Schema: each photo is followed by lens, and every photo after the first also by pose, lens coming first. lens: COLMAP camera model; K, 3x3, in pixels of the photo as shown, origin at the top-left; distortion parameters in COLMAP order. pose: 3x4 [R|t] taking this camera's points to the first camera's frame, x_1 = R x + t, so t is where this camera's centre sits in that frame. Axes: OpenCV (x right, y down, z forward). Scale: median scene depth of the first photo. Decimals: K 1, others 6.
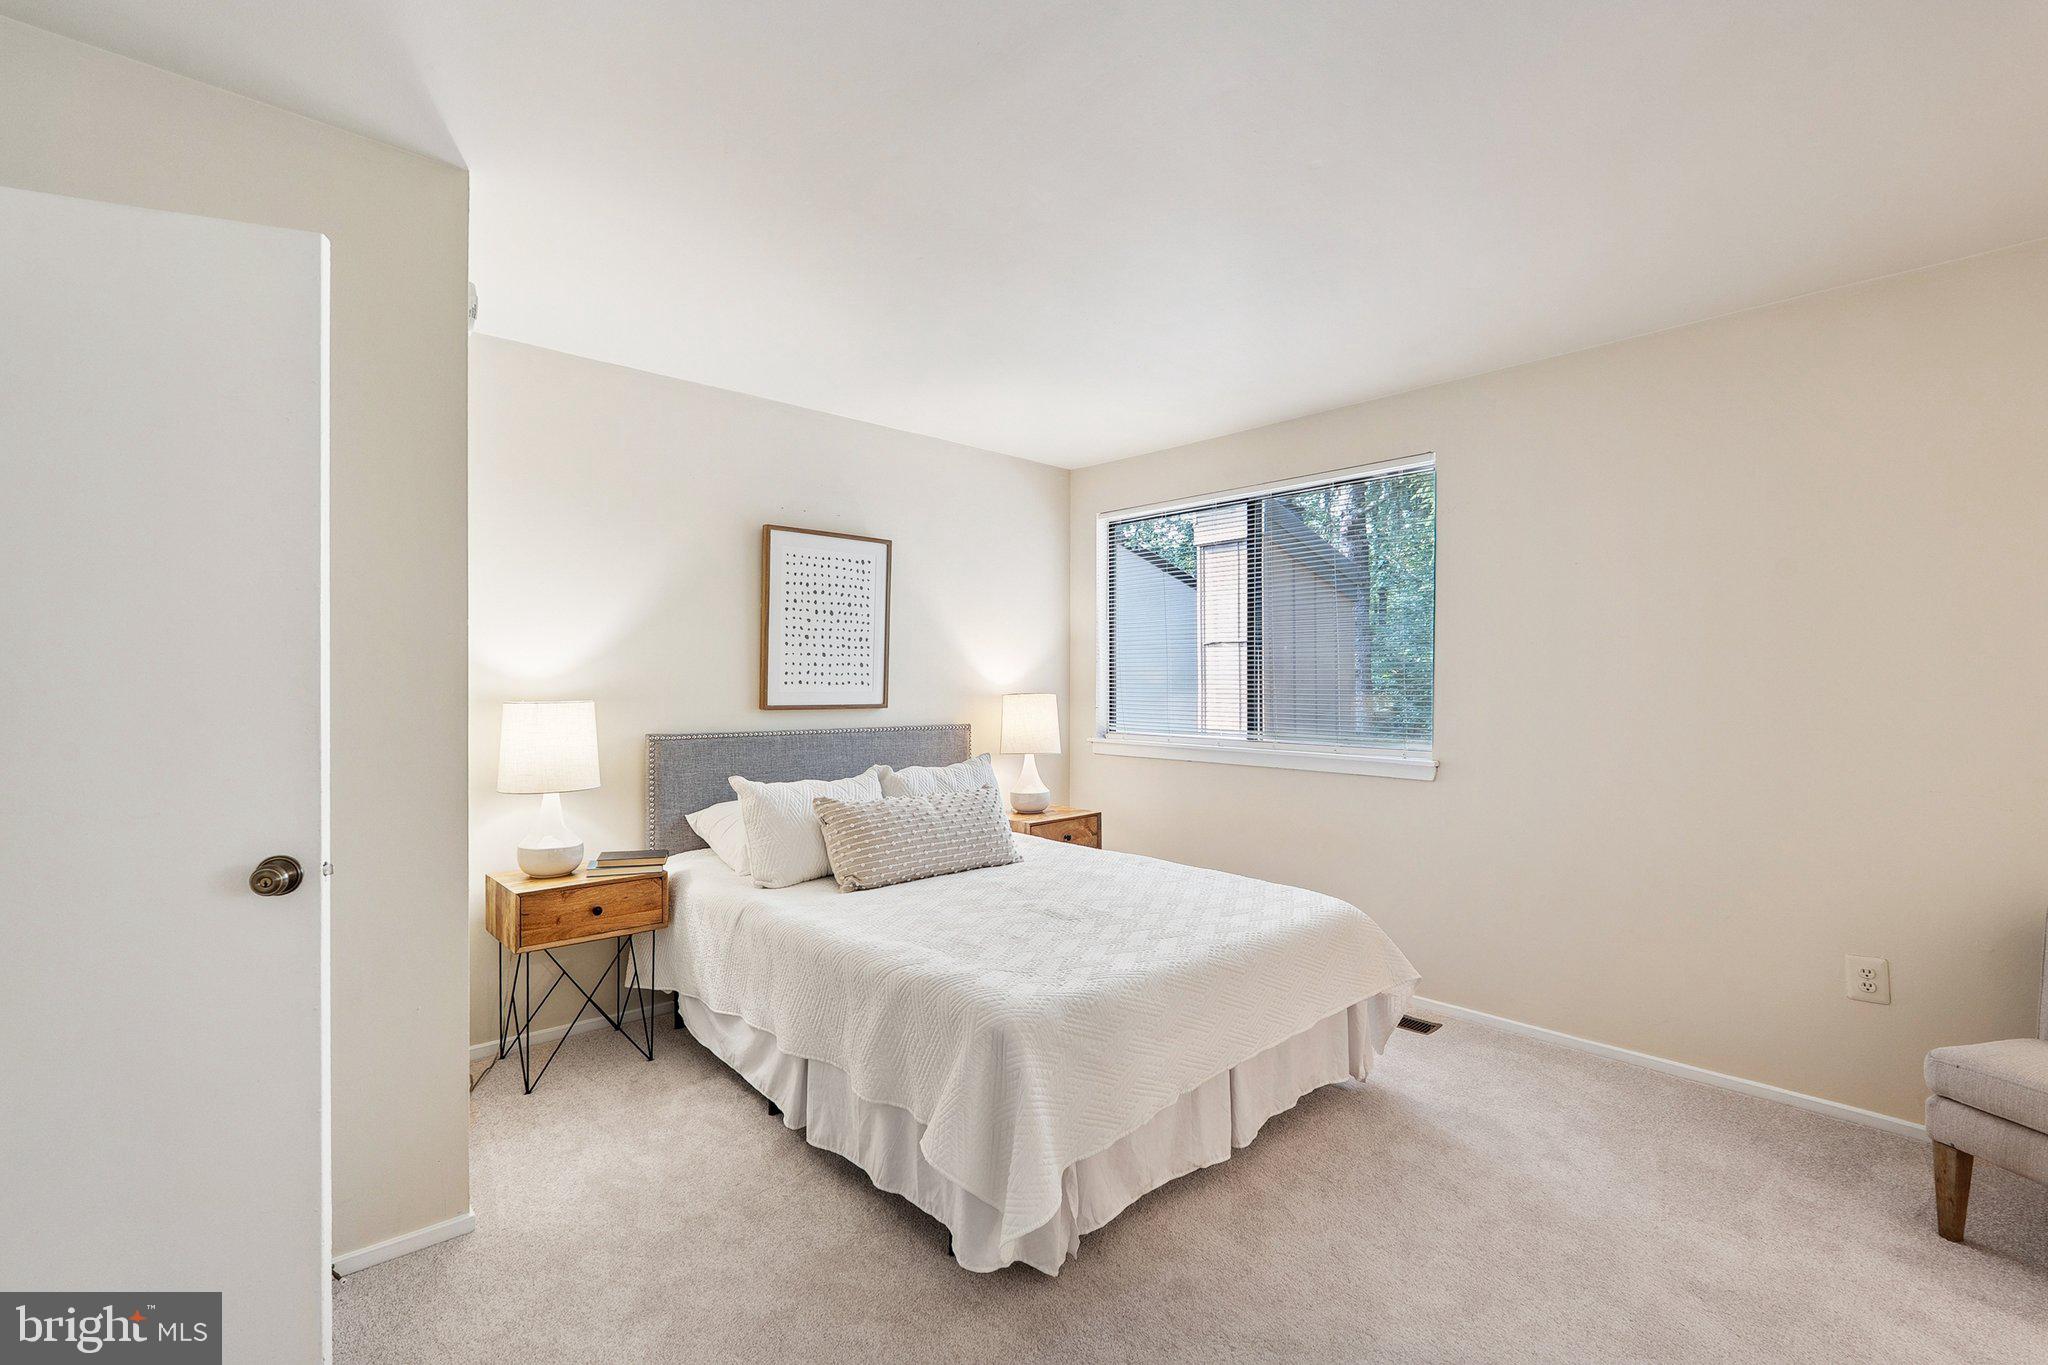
lens RADIAL K [[915.9, 0, 1023.8], [0, 915.9, 680.5], [0, 0, 1]] dist [-0.006209, 0.001290]
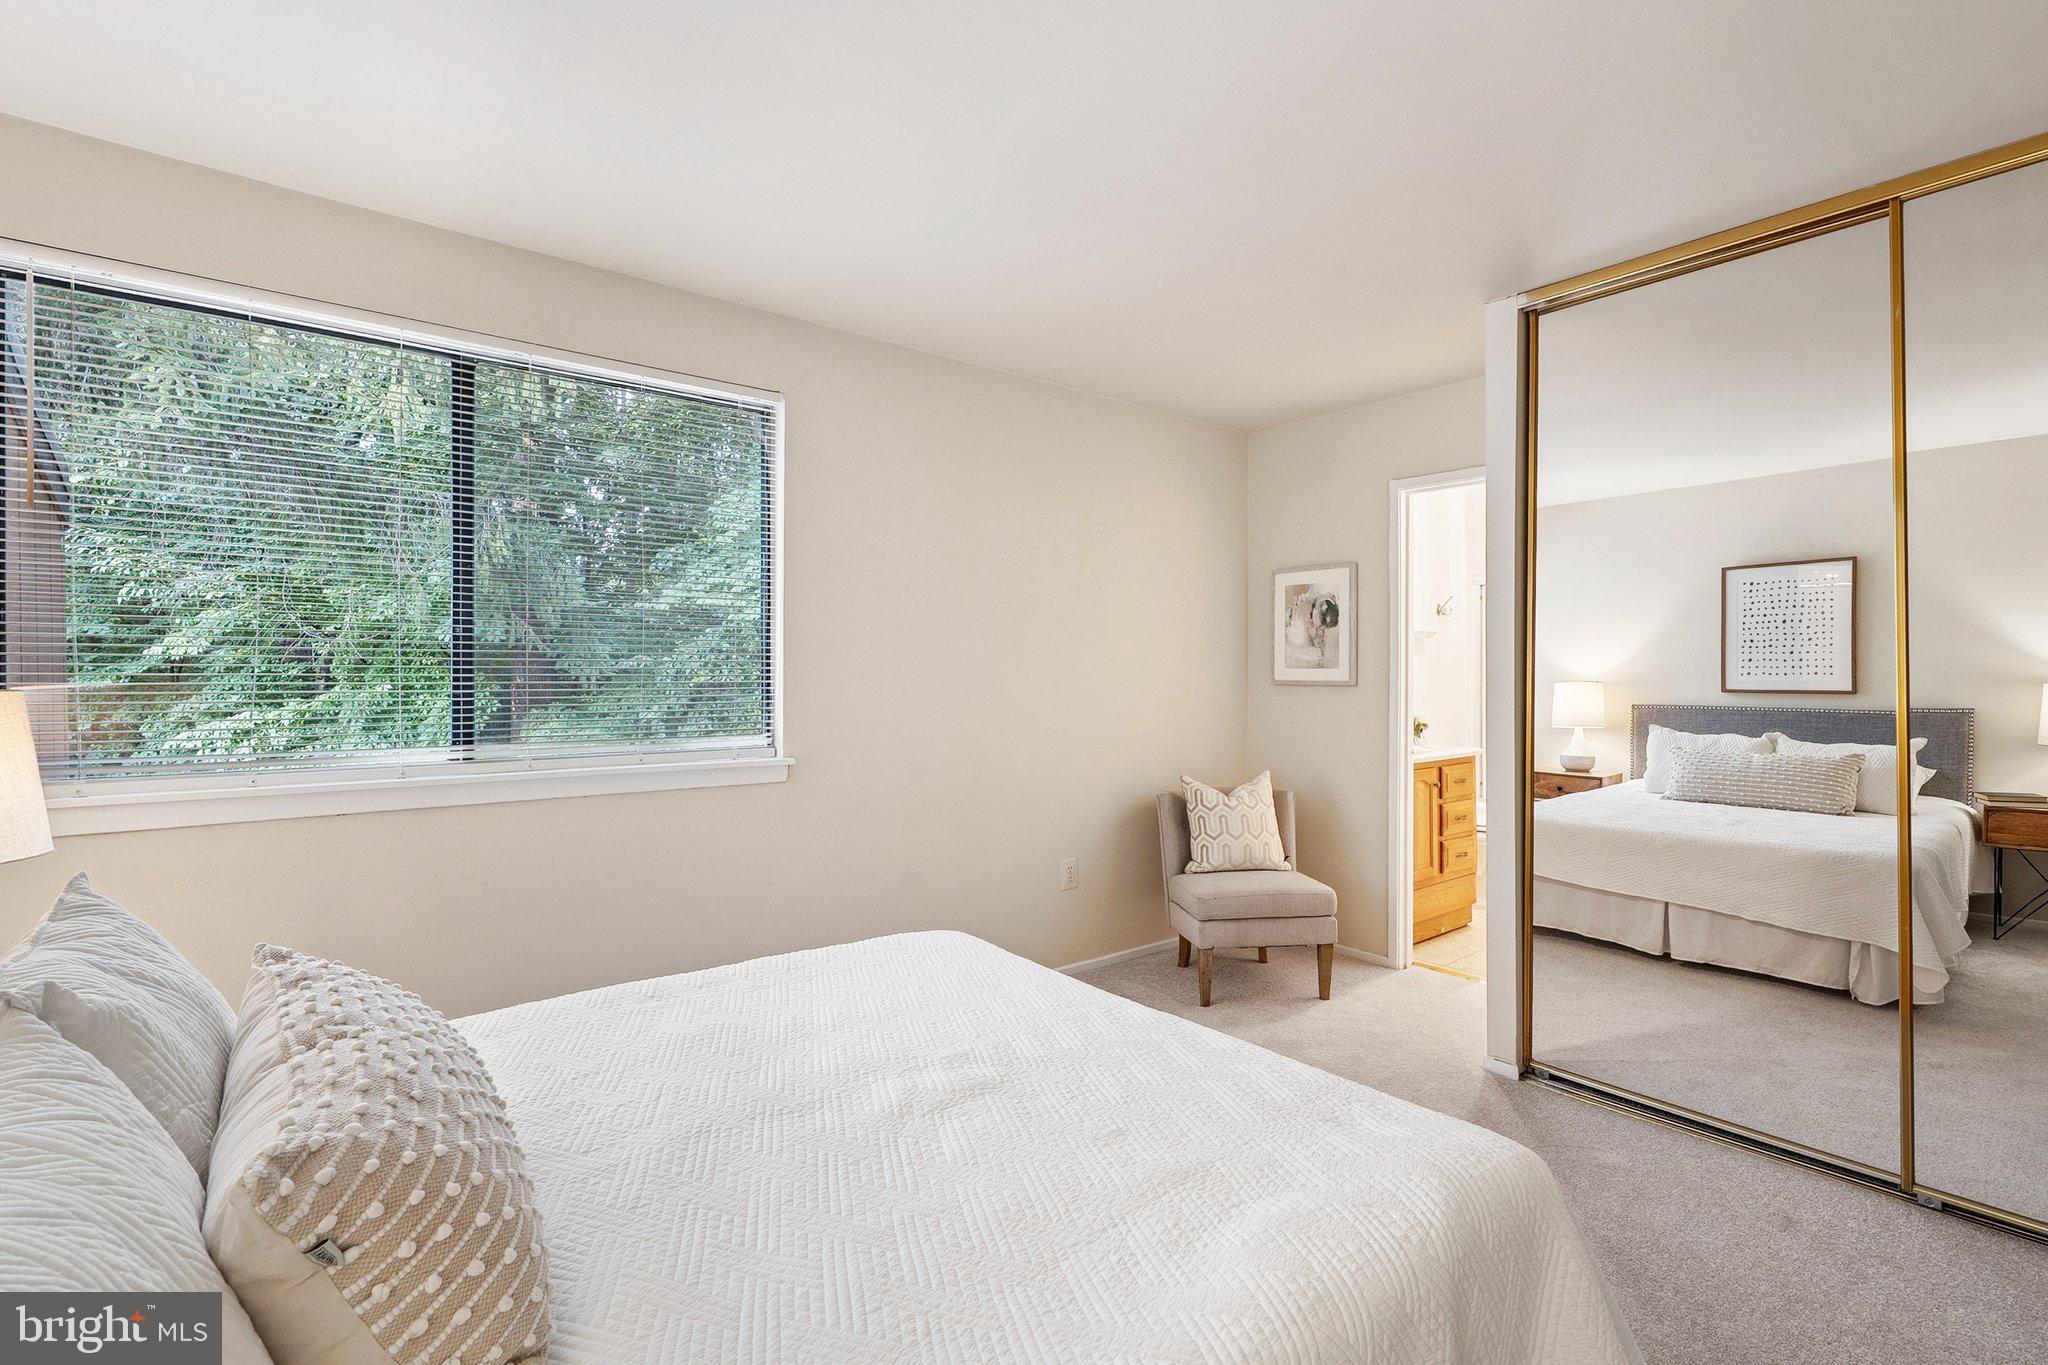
lens RADIAL K [[915.9, 0, 1024.8], [0, 915.9, 671.1], [0, 0, 1]] dist [-0.006209, 0.001290]
pose [[-0.049501, -0.002305, -0.998771, 1.228932], [0.003388, 0.999991, -0.002475, -0.001297], [0.998768, -0.003506, -0.049493, -0.050159]]
